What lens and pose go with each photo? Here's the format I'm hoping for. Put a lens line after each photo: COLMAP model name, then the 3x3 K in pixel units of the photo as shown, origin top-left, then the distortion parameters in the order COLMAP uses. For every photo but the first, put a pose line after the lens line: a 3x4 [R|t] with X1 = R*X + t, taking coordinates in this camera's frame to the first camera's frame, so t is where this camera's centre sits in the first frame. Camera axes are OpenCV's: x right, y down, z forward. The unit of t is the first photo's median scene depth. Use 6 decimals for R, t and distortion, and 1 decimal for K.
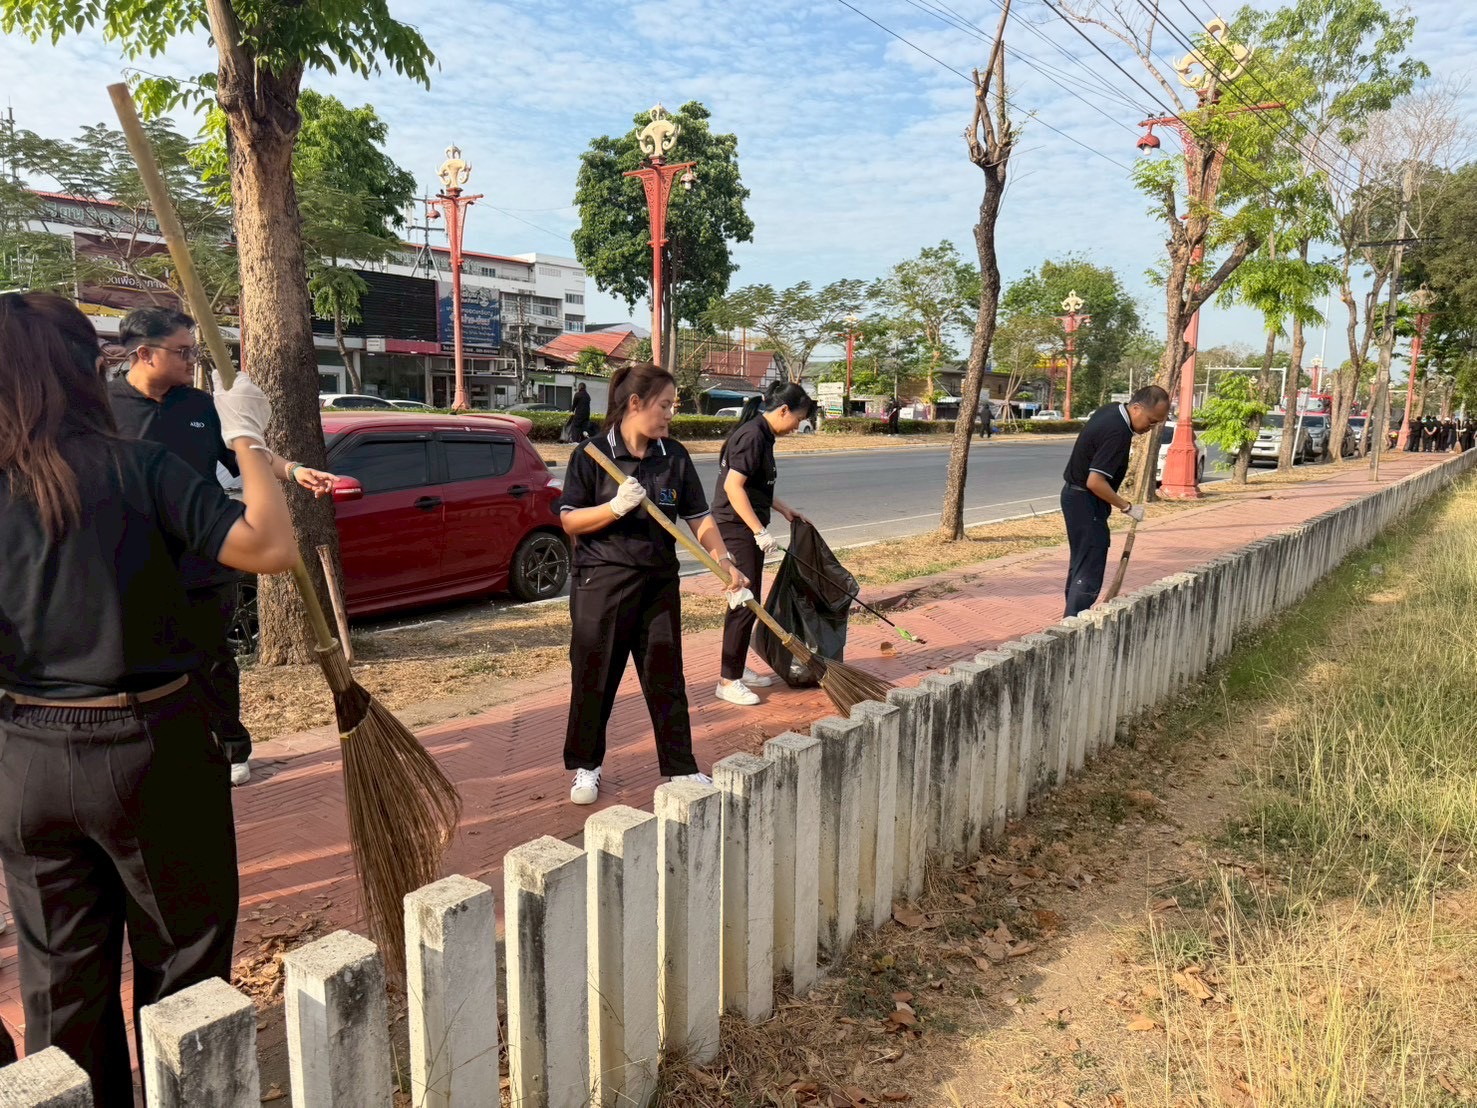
lens RADIAL K [[1043.3, 0, 724.1], [0, 1043.3, 557.2], [0, 0, 1]] dist [0.023449, -0.022296]
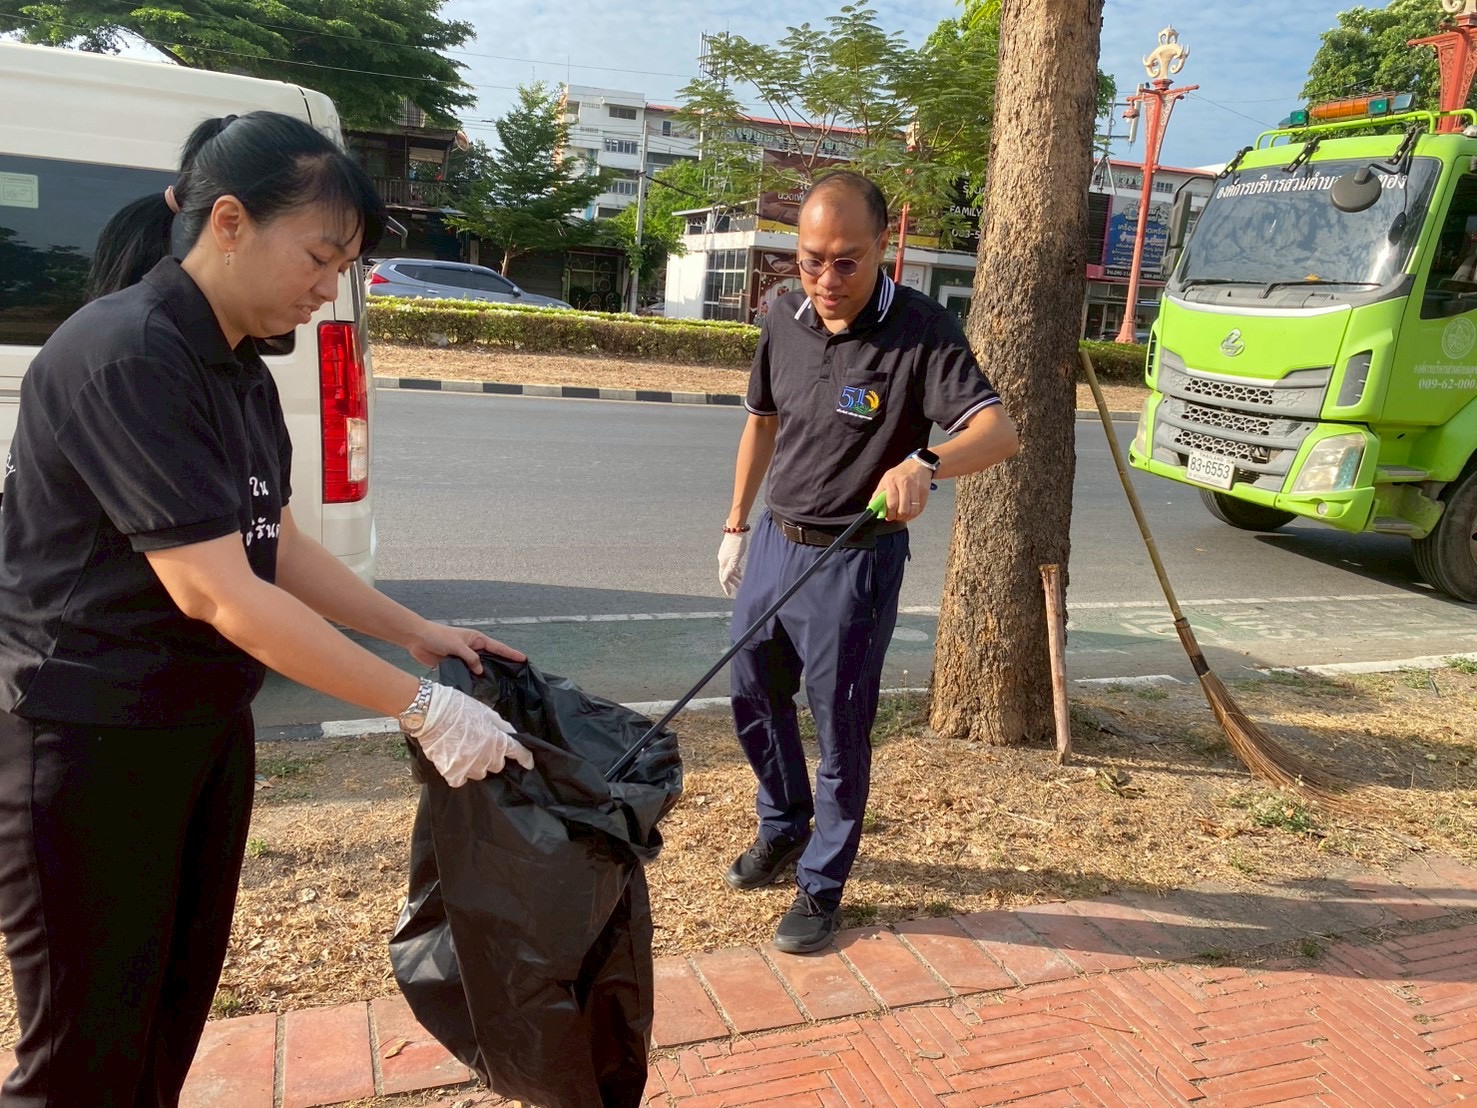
lens RADIAL K [[1125.4, 0, 730.0], [0, 1125.4, 533.3], [0, 0, 1]] dist [0.016396, -0.011062]
pose [[0.845859, 0.148890, -0.512205, -0.059863], [-0.134093, 0.988770, 0.065979, -0.014357], [0.516277, 0.012874, 0.856325, 0.095430]]
